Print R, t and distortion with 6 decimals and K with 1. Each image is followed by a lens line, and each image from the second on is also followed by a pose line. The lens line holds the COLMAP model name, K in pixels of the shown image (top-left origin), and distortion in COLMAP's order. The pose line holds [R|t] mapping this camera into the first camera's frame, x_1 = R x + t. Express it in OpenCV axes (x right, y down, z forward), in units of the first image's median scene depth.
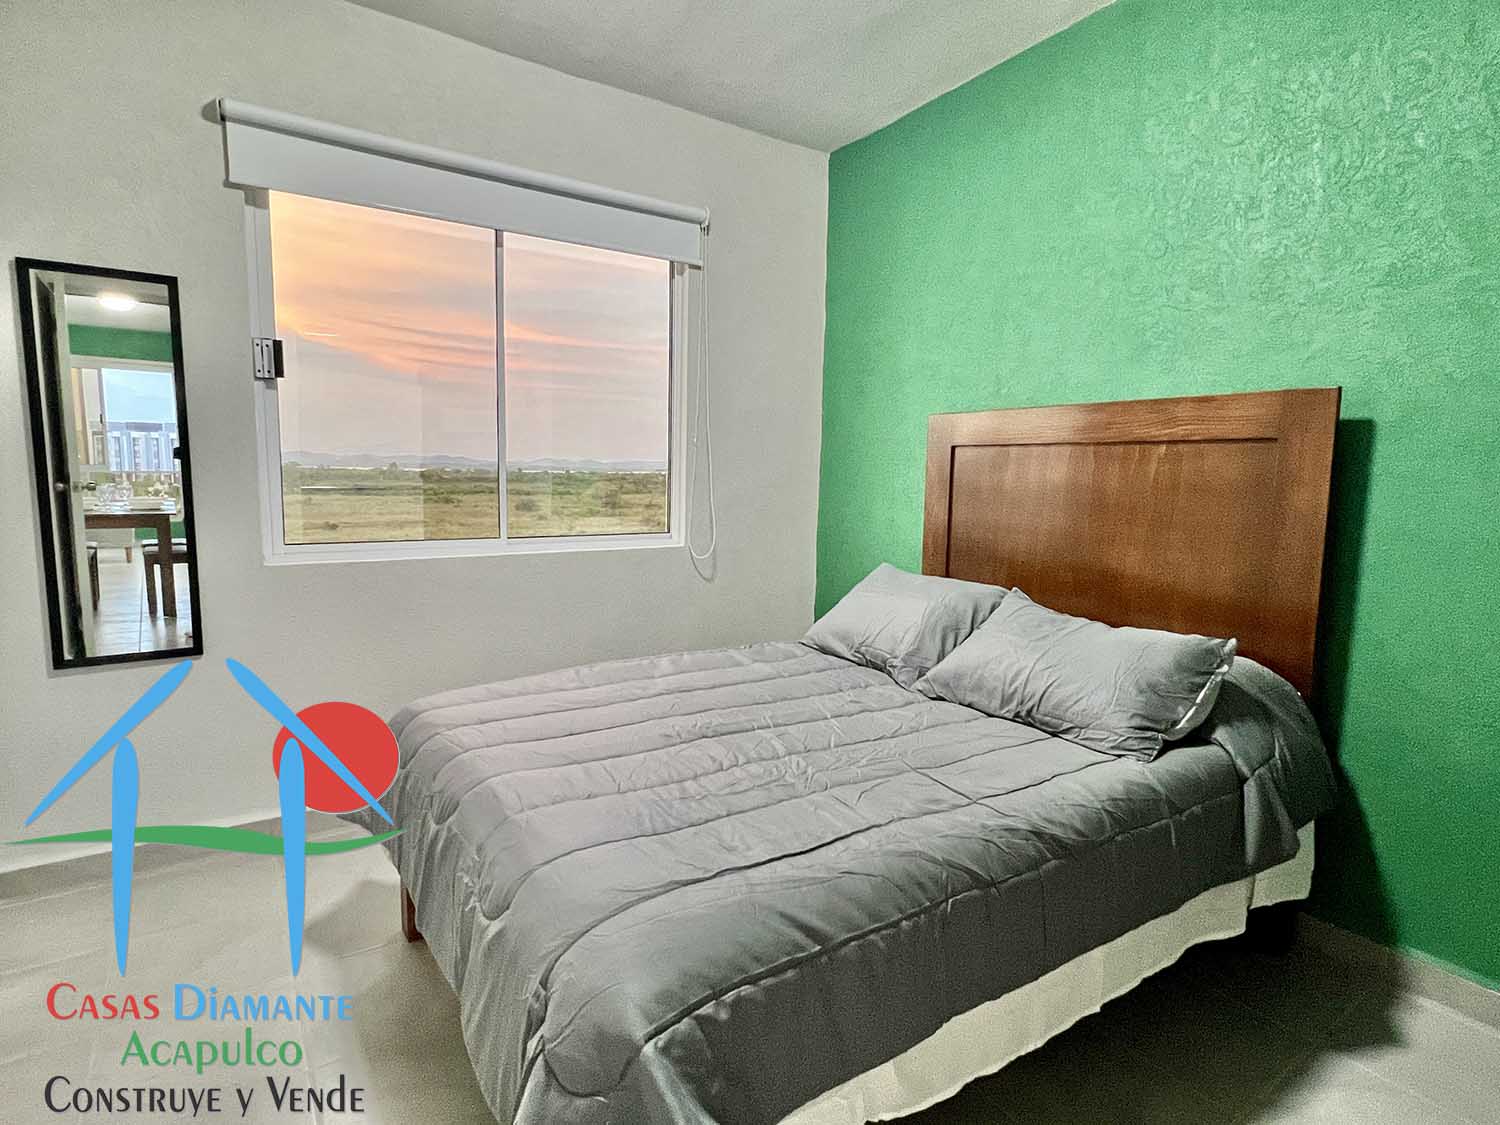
lens RADIAL K [[812.6, 0, 770.4], [0, 812.6, 559.5], [0, 0, 1]] dist [-0.004825, 0.001836]
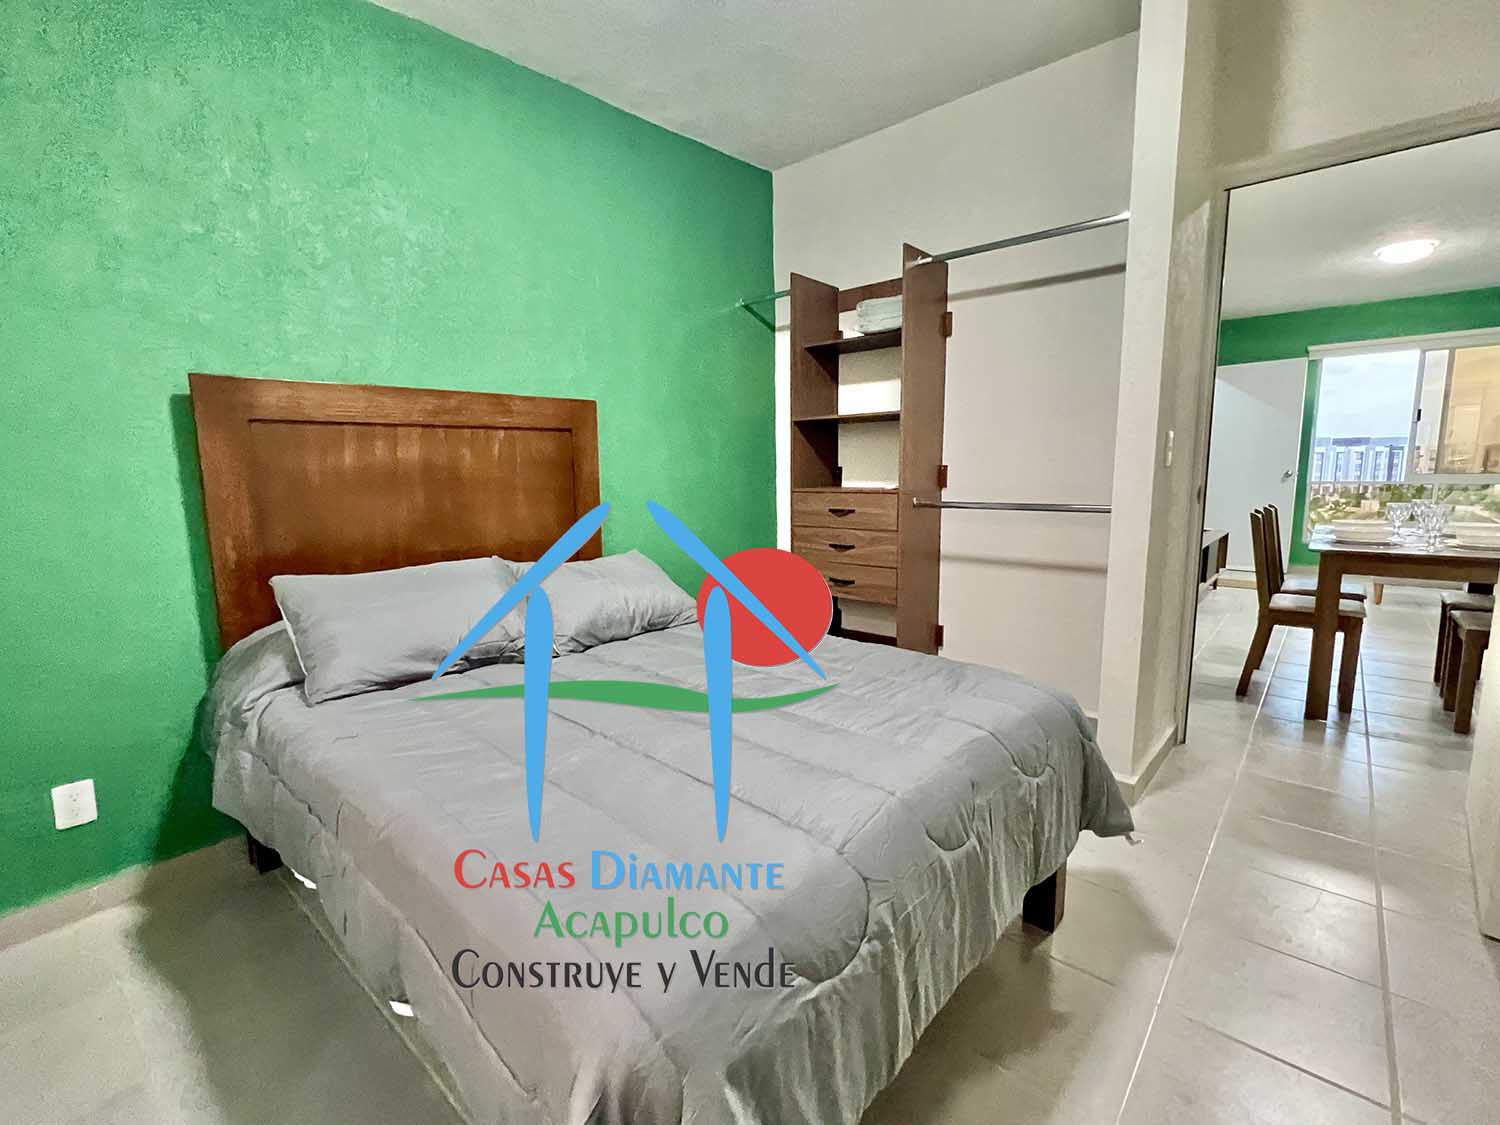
lens RADIAL K [[672.1, 0, 756.2], [0, 672.1, 564.9], [0, 0, 1]] dist [-0.002942, 0.000733]
pose [[-0.251268, -0.158160, 0.954908, -0.683125], [0.117159, 0.974336, 0.192207, -0.090627], [-0.960801, 0.160171, -0.226290, 0.888133]]
